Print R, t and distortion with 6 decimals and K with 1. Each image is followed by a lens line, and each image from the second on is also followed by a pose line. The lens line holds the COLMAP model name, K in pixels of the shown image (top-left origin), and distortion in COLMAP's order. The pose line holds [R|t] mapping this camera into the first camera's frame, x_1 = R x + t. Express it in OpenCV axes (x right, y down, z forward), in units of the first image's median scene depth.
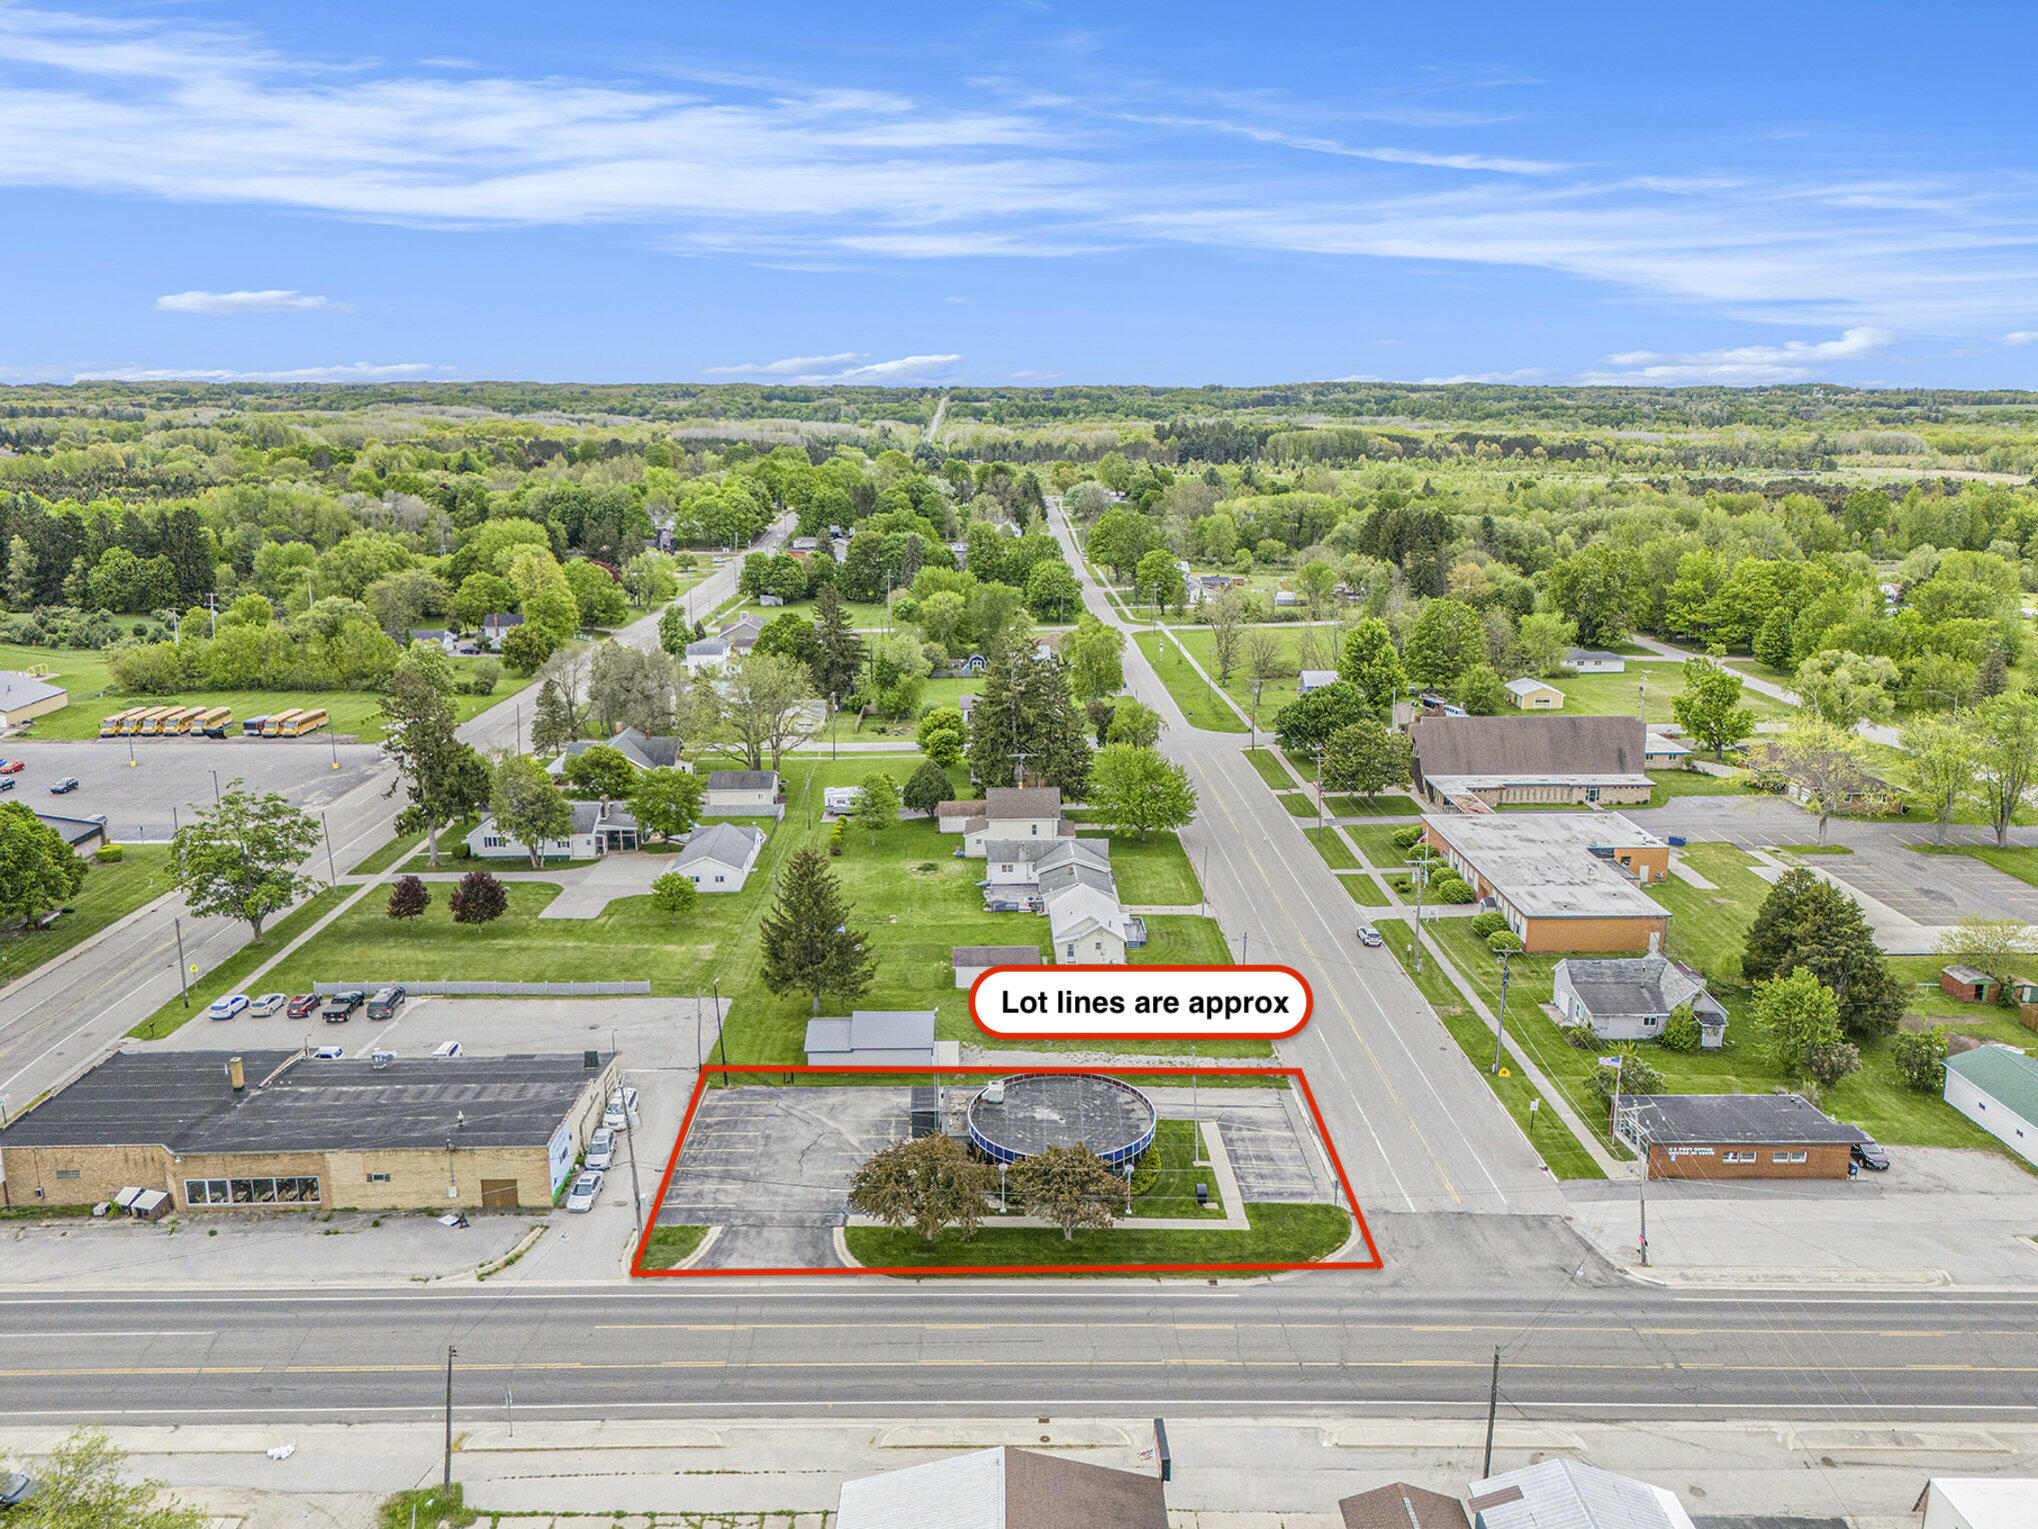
lens RADIAL K [[1514.6, 0, 1019.0], [0, 1514.6, 764.5], [0, 0, 1]] dist [0.076565, -0.086814]
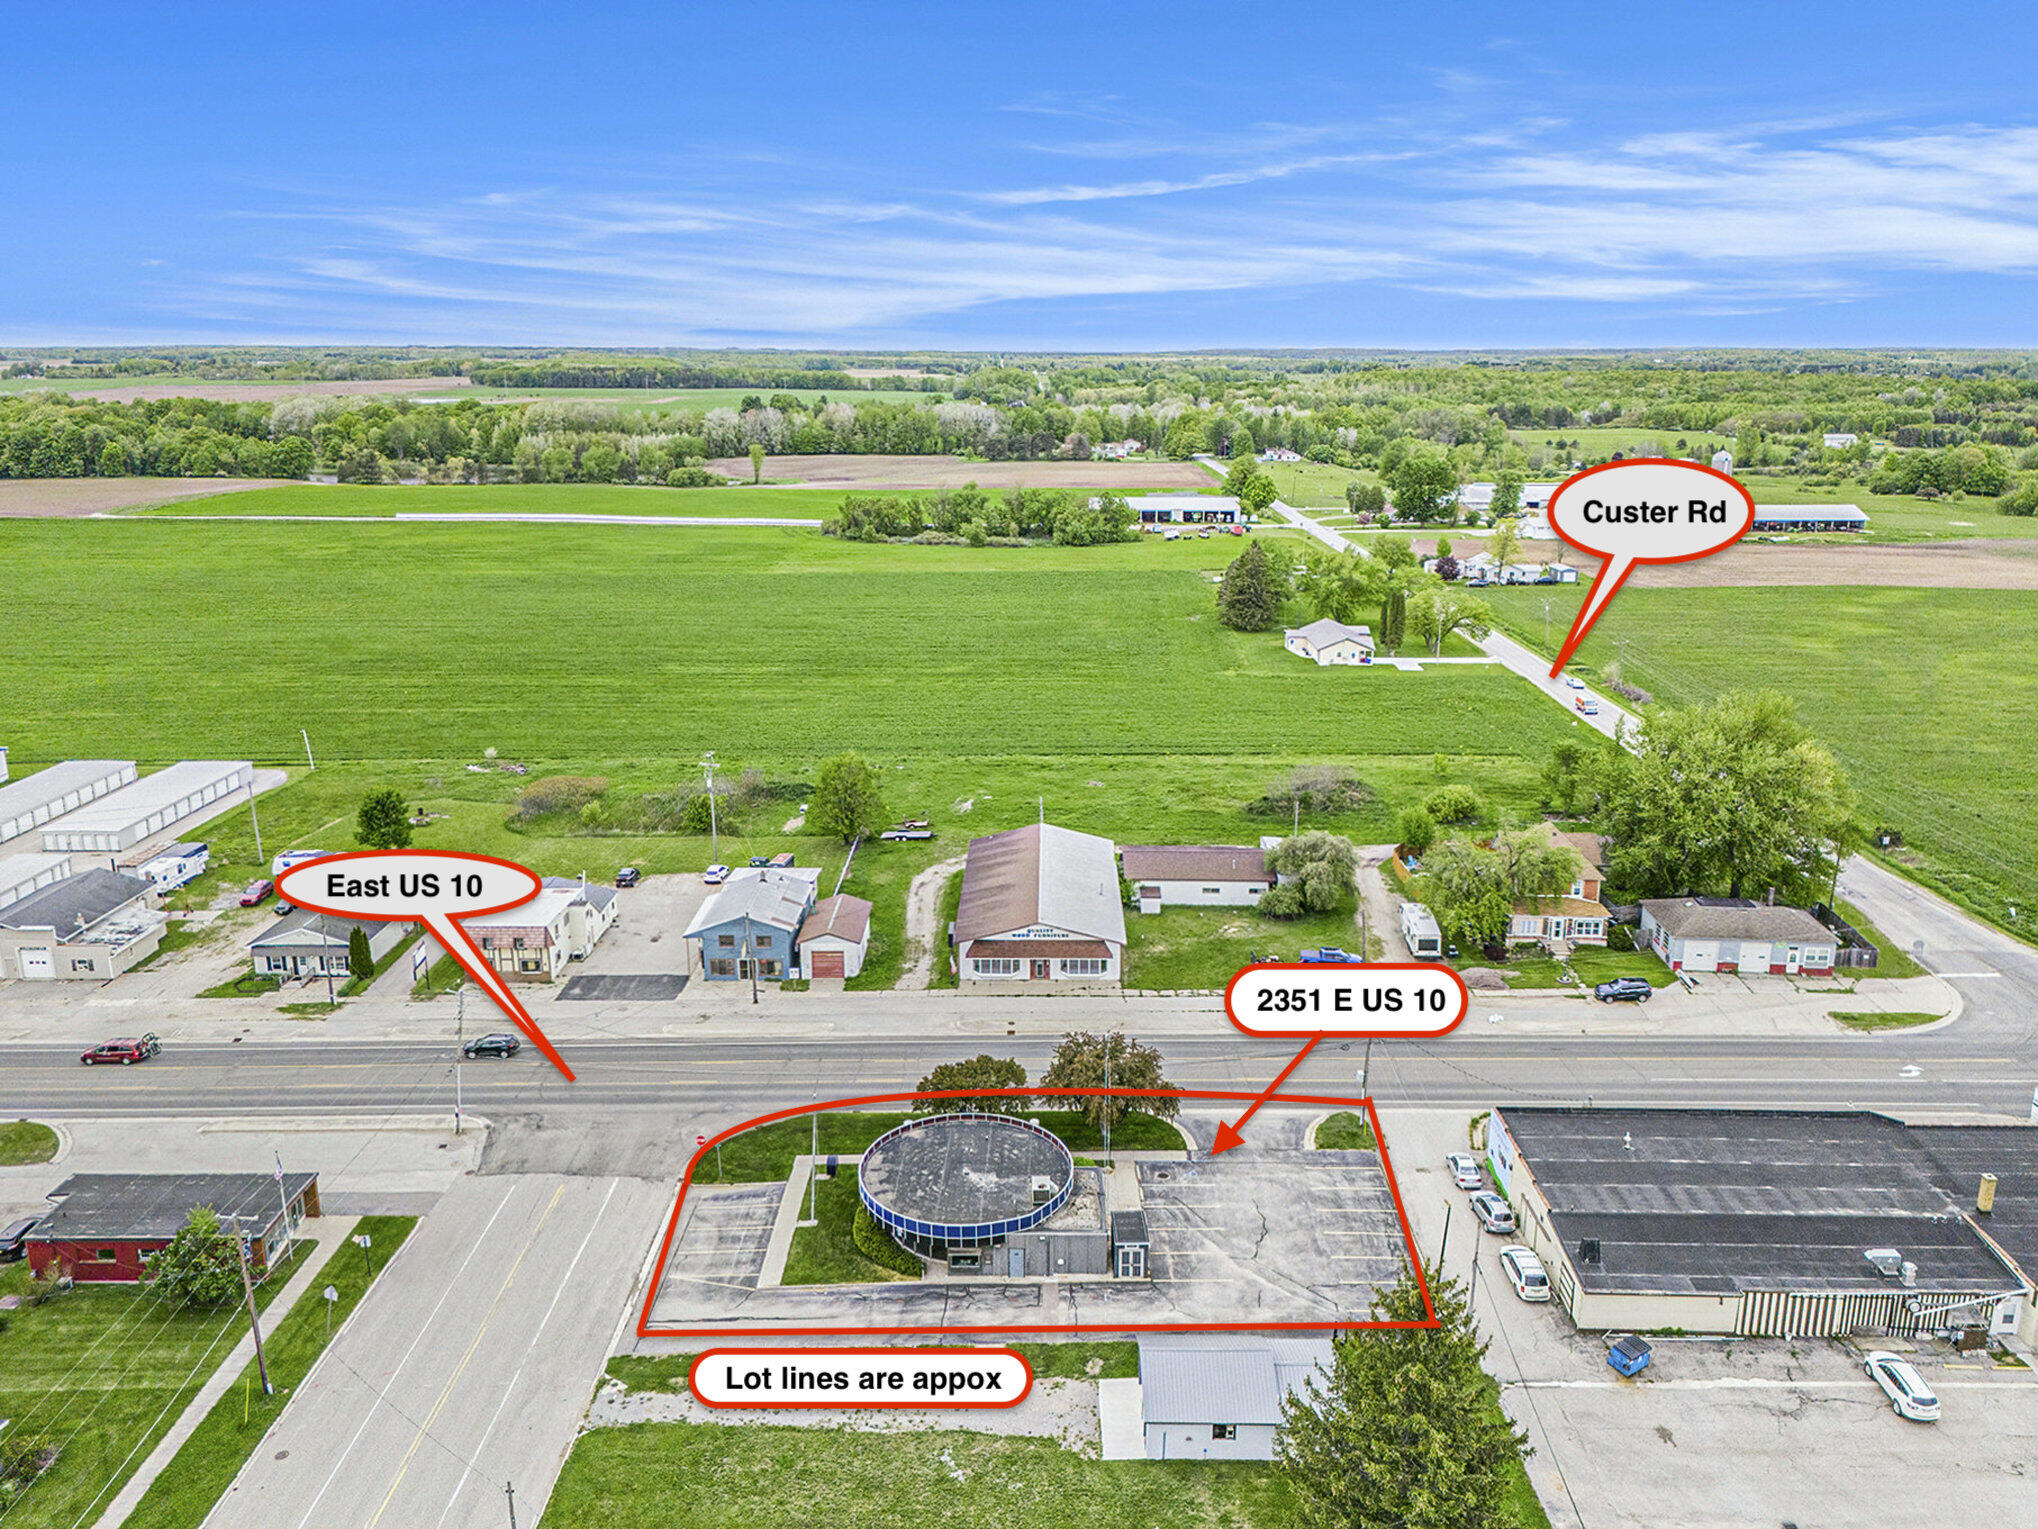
lens RADIAL K [[1514.6, 0, 1019.0], [0, 1514.6, 764.5], [0, 0, 1]] dist [0.076565, -0.086814]
pose [[-0.999191, -0.008359, 0.039332, -0.034723], [0.012109, 0.870199, 0.492552, -0.400618], [-0.038343, 0.492630, -0.869394, 1.627839]]
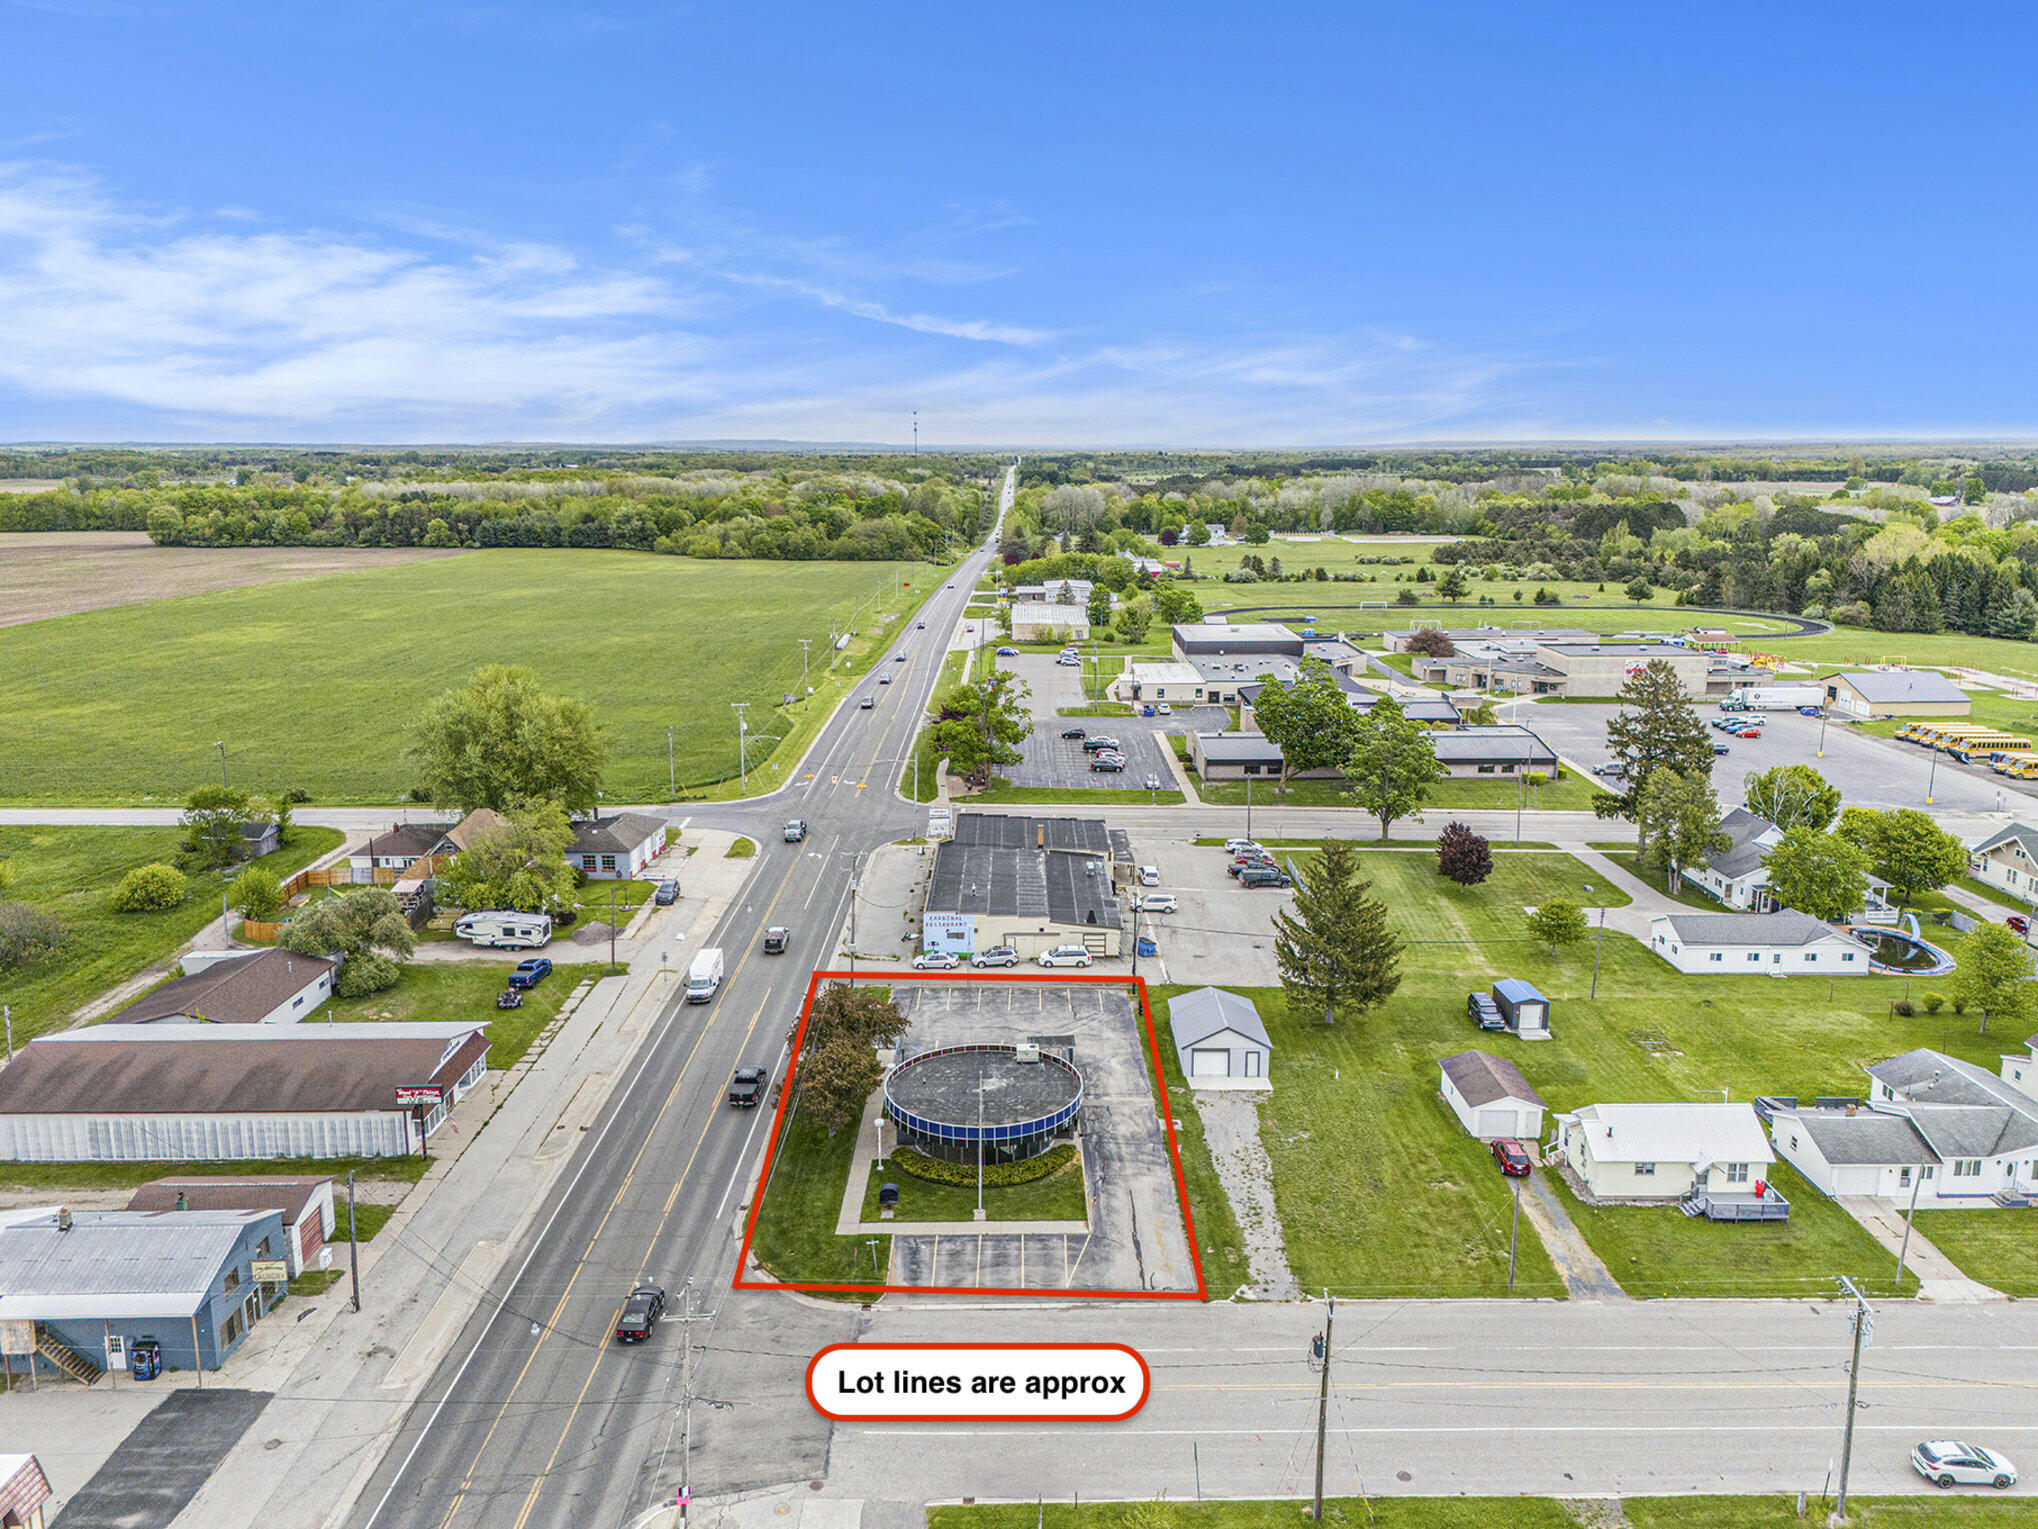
lens RADIAL K [[1514.6, 0, 1019.0], [0, 1514.6, 764.5], [0, 0, 1]] dist [0.076565, -0.086814]
pose [[-0.026603, 0.207835, -0.977802, 0.898121], [-0.241975, 0.947721, 0.208024, -0.158663], [0.969918, 0.242137, 0.025078, 0.937202]]
